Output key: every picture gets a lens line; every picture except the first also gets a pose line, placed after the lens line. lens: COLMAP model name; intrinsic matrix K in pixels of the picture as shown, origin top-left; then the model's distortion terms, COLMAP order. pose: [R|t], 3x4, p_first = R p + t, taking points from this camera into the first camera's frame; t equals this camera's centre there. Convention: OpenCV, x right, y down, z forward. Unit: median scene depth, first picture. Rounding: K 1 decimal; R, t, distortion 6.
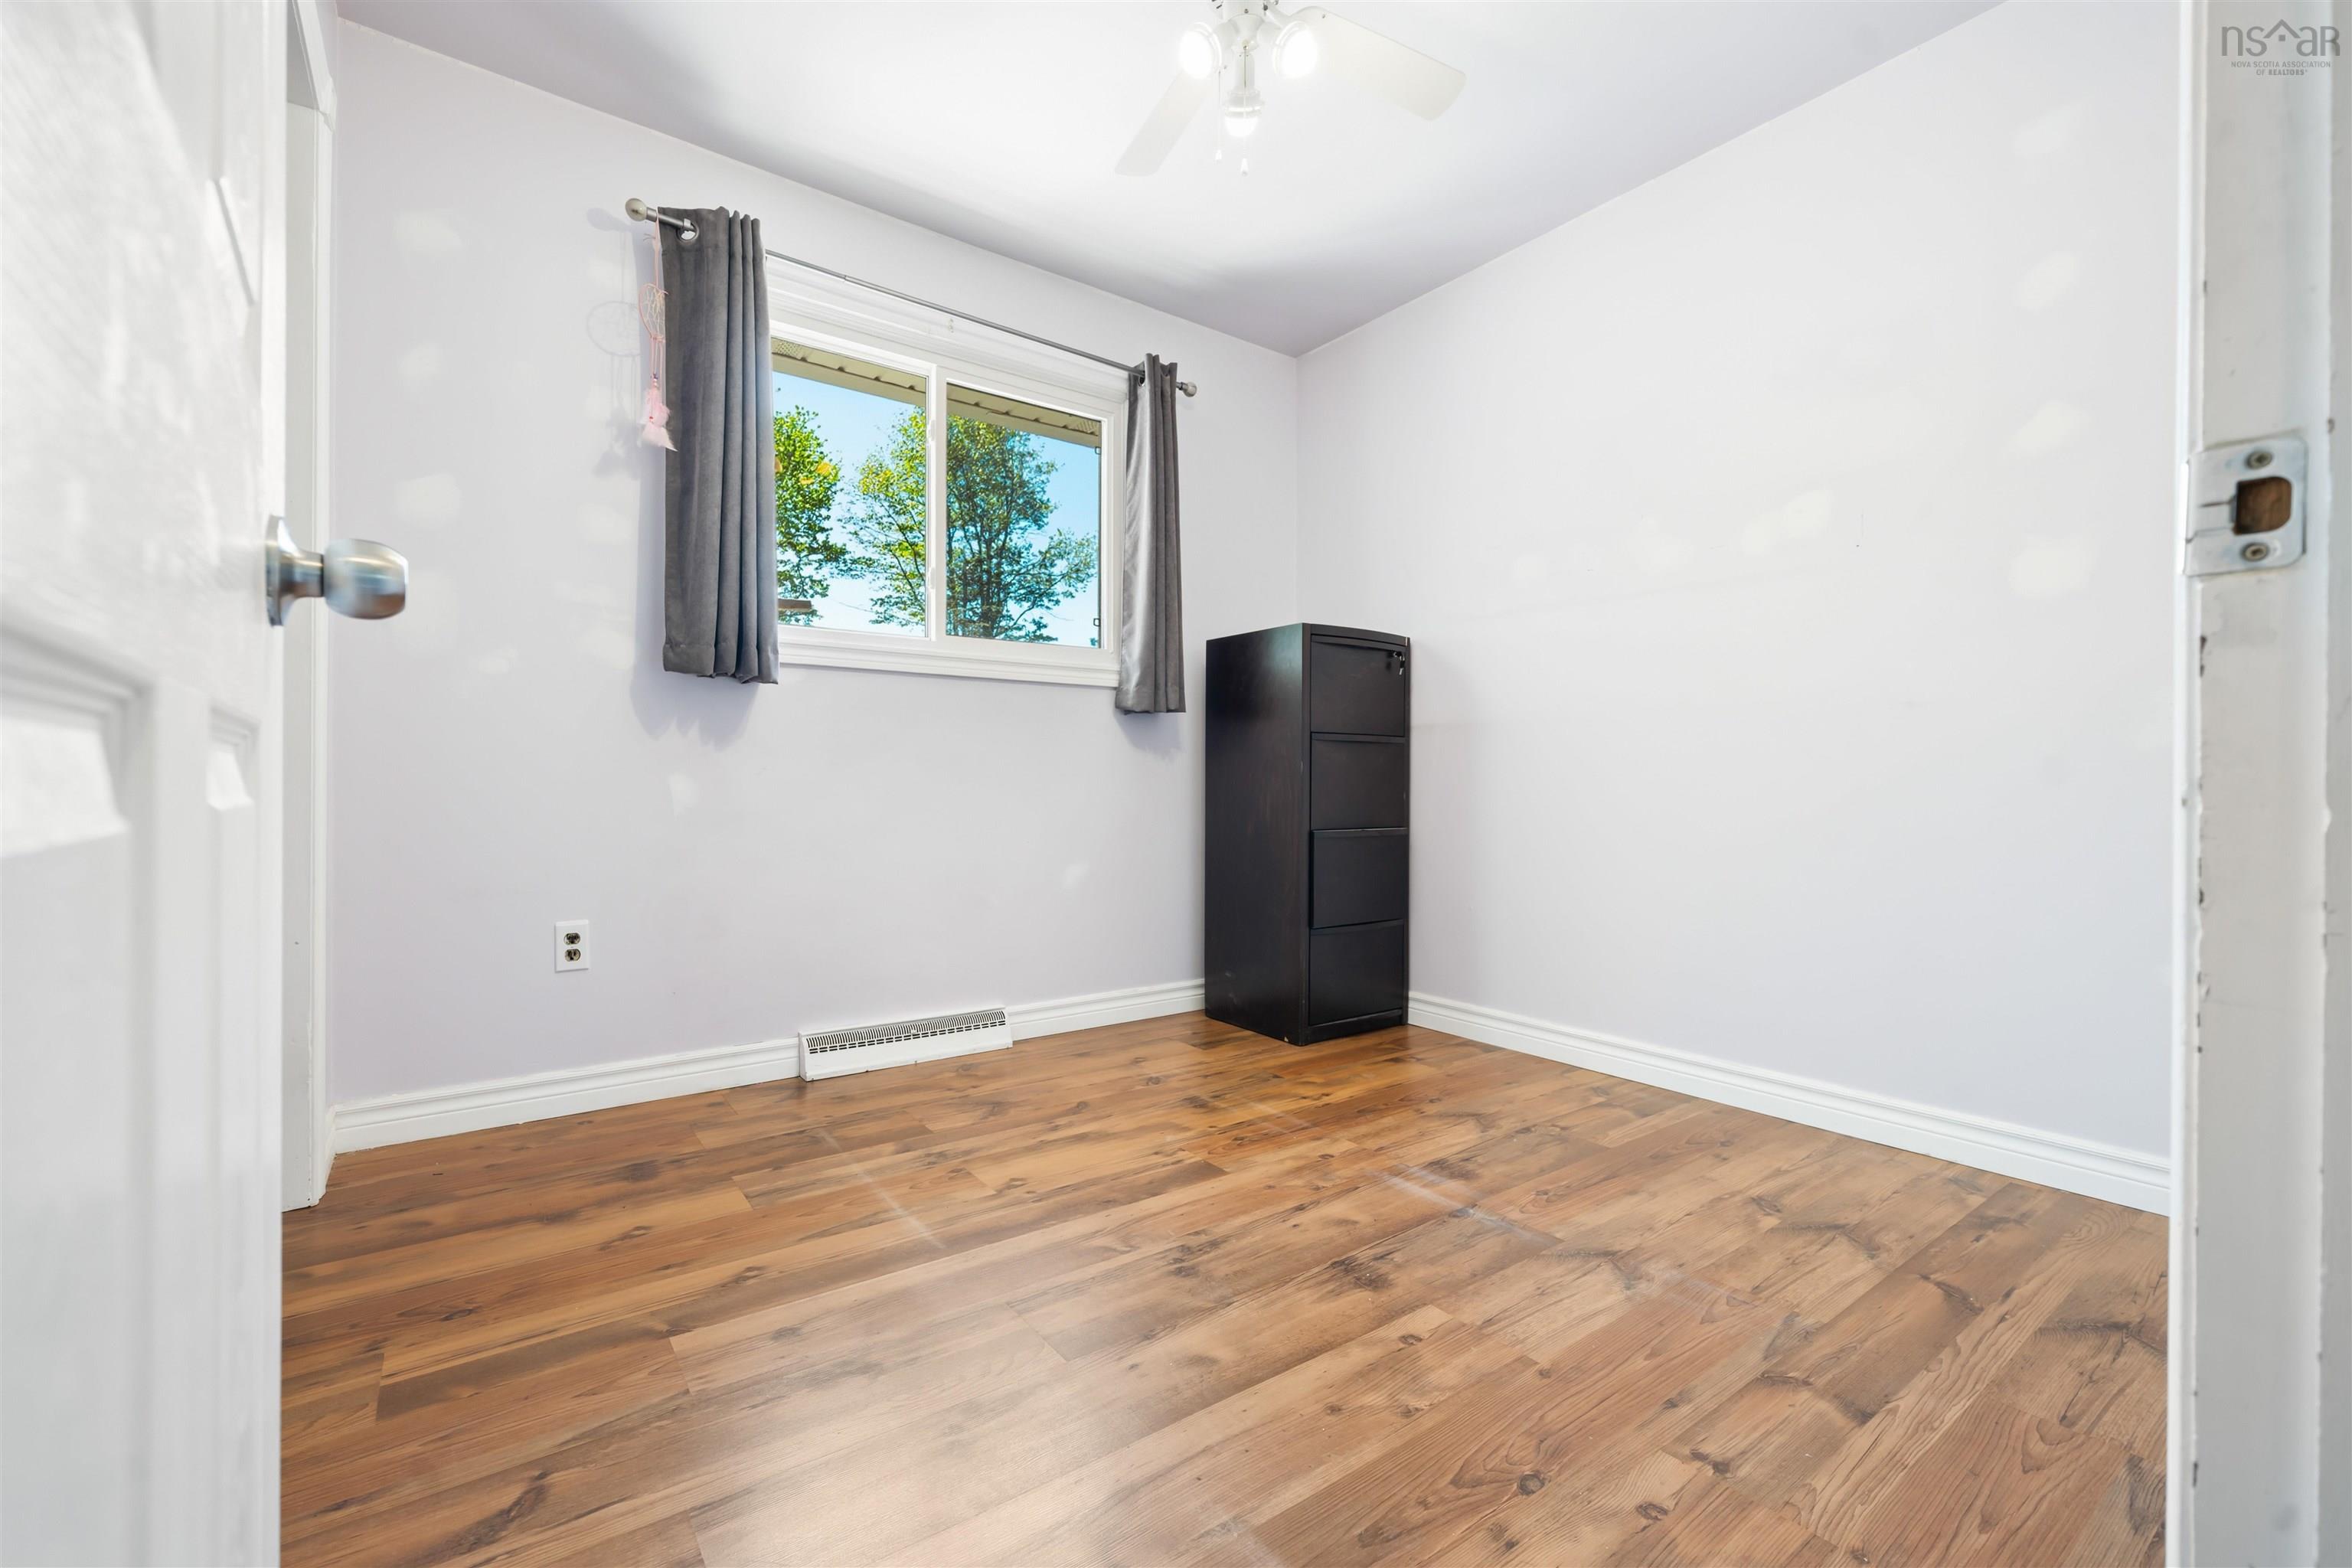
lens RADIAL K [[990.3, 0, 1173.3], [0, 990.3, 773.1], [0, 0, 1]] dist [-0.000382, -0.000779]
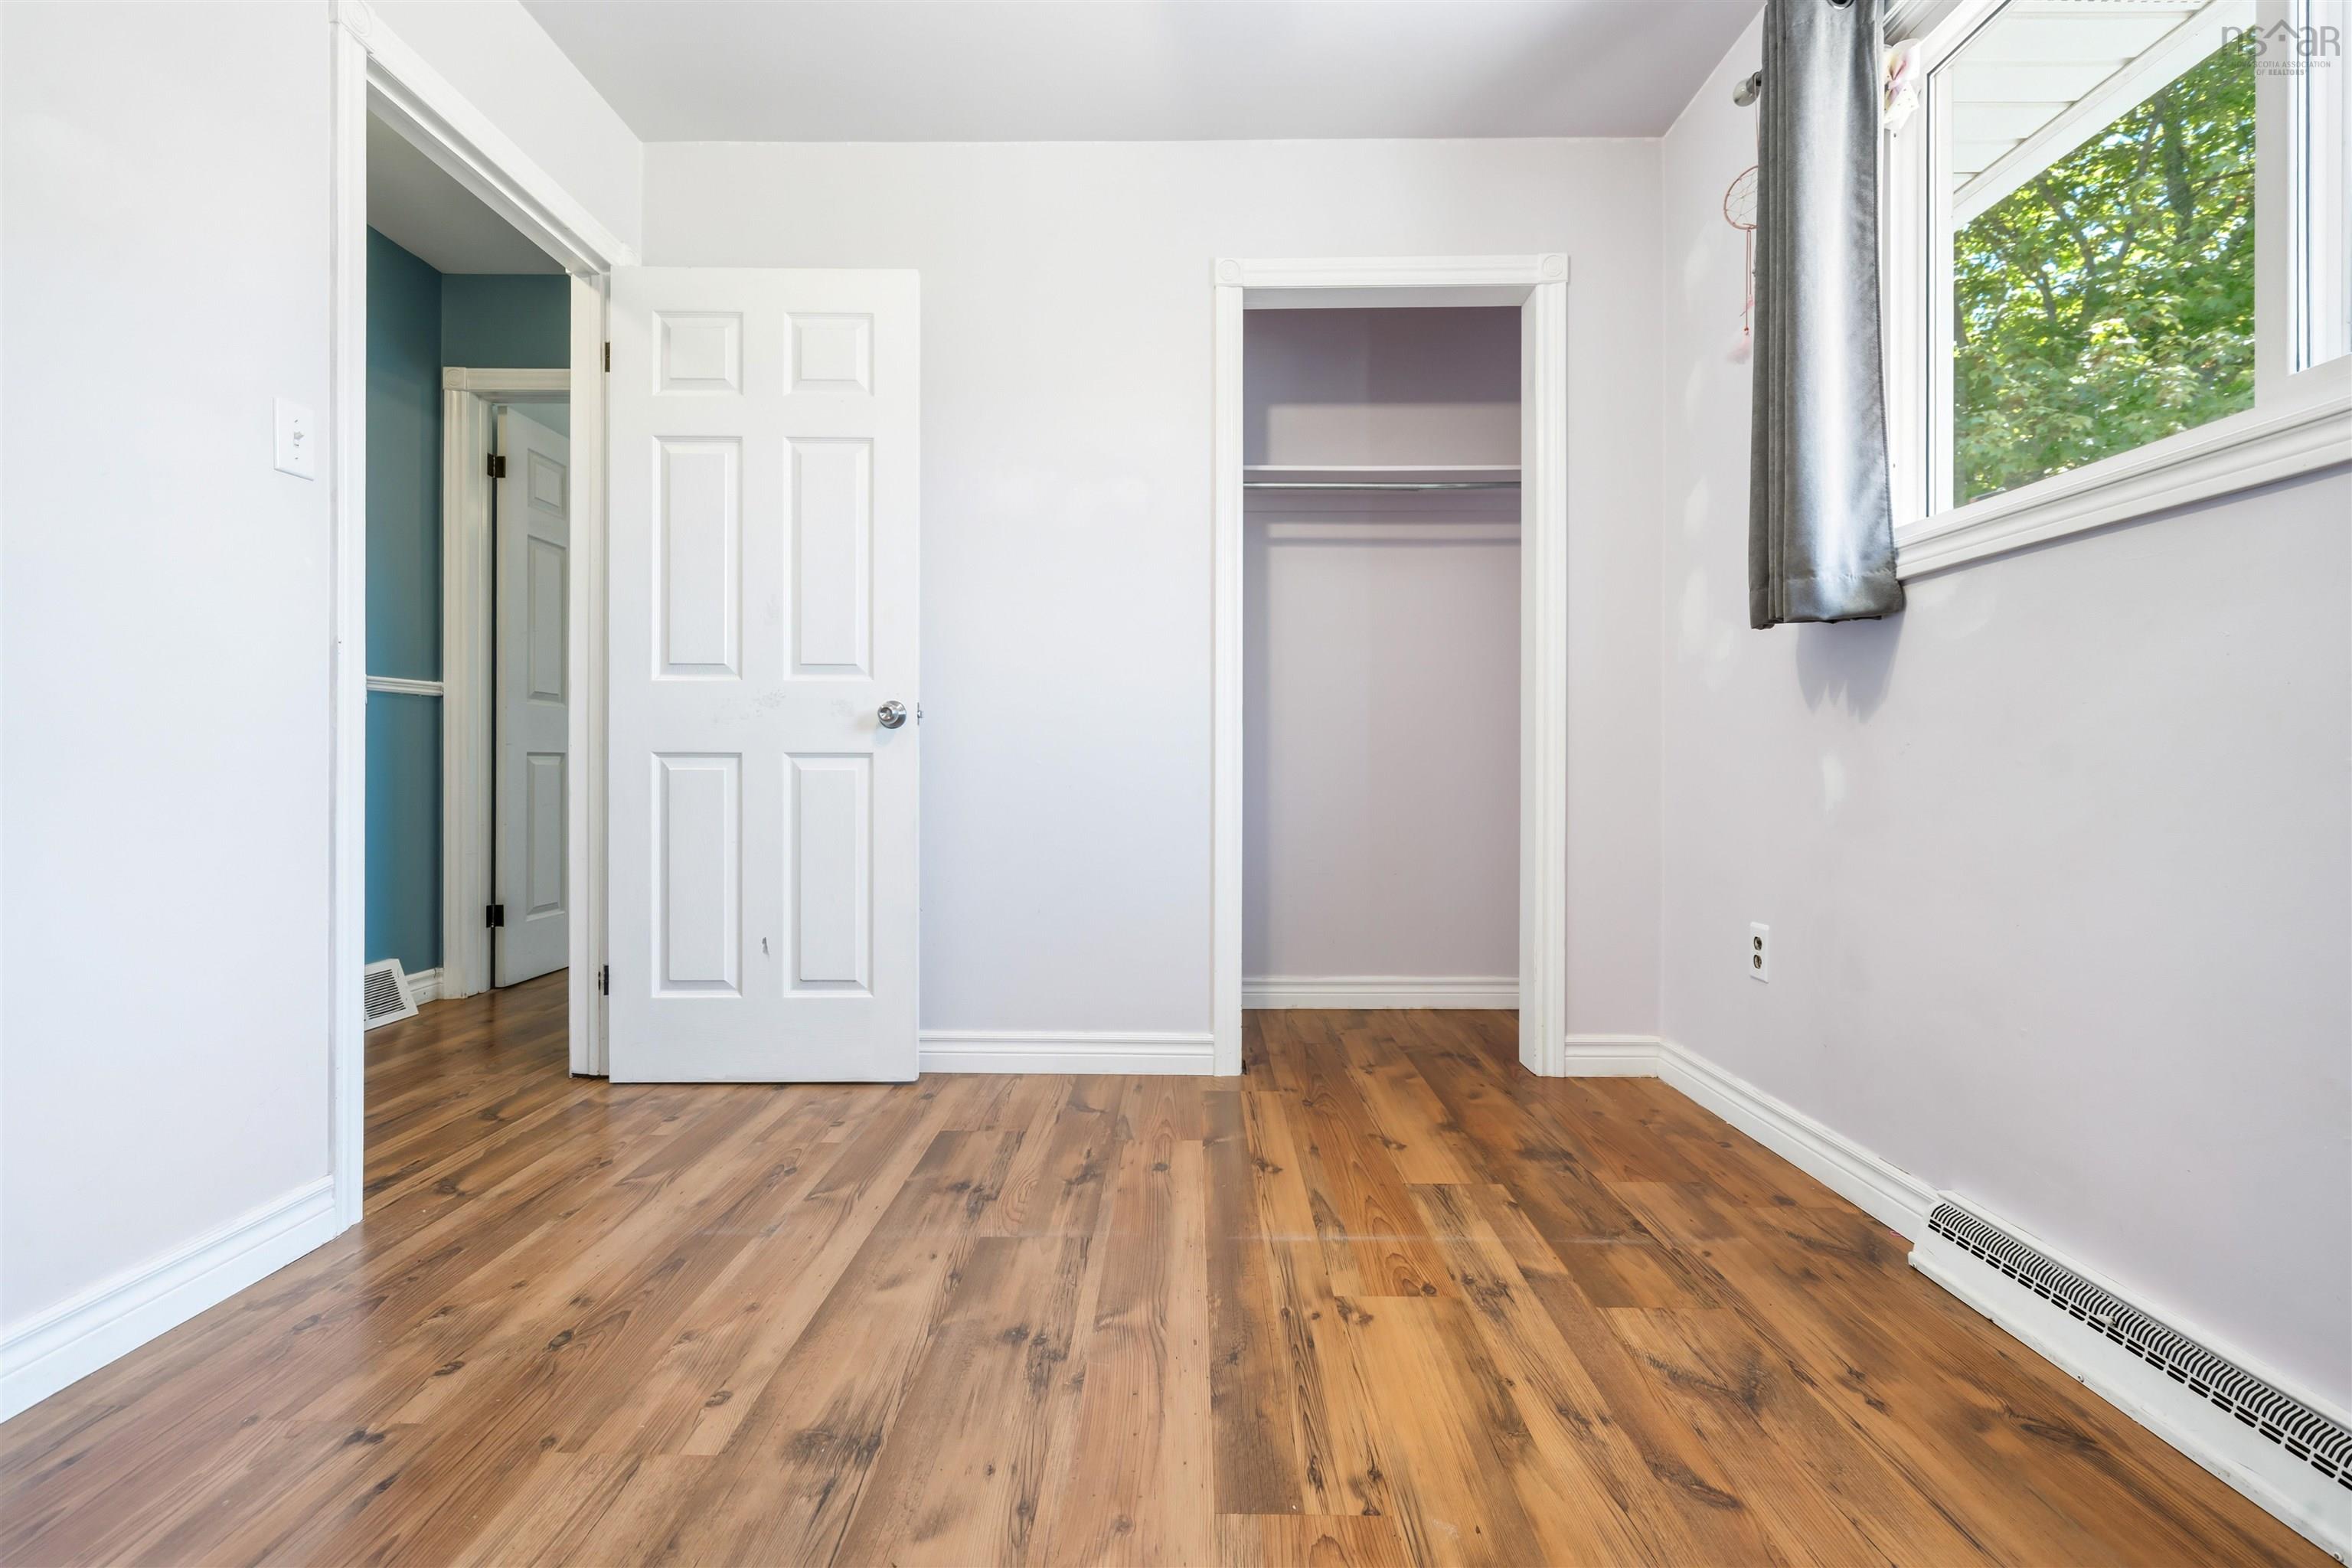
lens RADIAL K [[990.3, 0, 1176.7], [0, 990.3, 775.4], [0, 0, 1]] dist [-0.000382, -0.000779]
pose [[-0.604634, -0.000298, -0.796503, 0.520931], [0.003953, 0.999986, -0.003375, 0.020598], [0.796494, -0.005189, -0.604625, 1.396703]]
